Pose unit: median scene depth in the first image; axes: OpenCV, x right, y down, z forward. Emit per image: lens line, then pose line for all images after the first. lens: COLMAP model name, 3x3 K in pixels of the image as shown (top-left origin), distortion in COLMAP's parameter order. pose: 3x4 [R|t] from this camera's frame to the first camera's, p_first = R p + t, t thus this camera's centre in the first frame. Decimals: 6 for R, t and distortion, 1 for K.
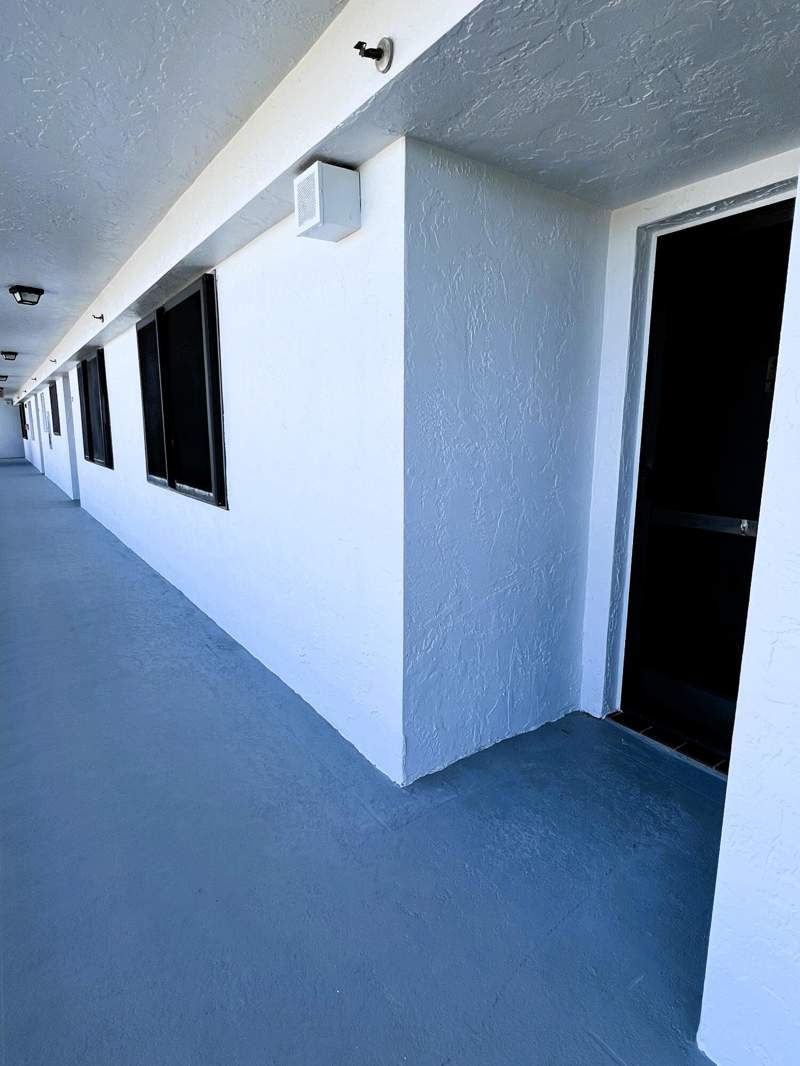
lens RADIAL K [[584.5, 0, 400.0], [0, 584.5, 533.0], [0, 0, 1]] dist [0.001084, 0.000643]
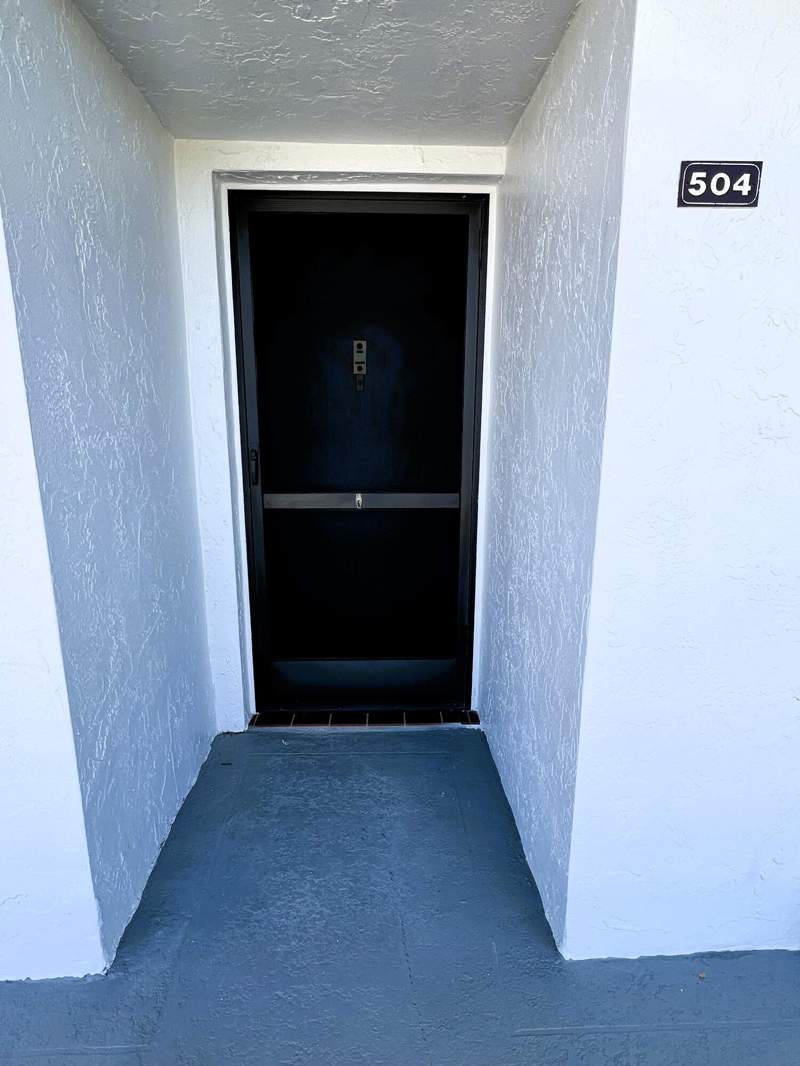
lens RADIAL K [[584.5, 0, 400.0], [0, 584.5, 533.0], [0, 0, 1]] dist [0.001084, 0.000643]
pose [[0.537703, -0.184970, 0.822595, -0.262699], [0.147204, 0.981249, 0.124423, -0.073790], [-0.830185, 0.054187, 0.554849, 0.346728]]
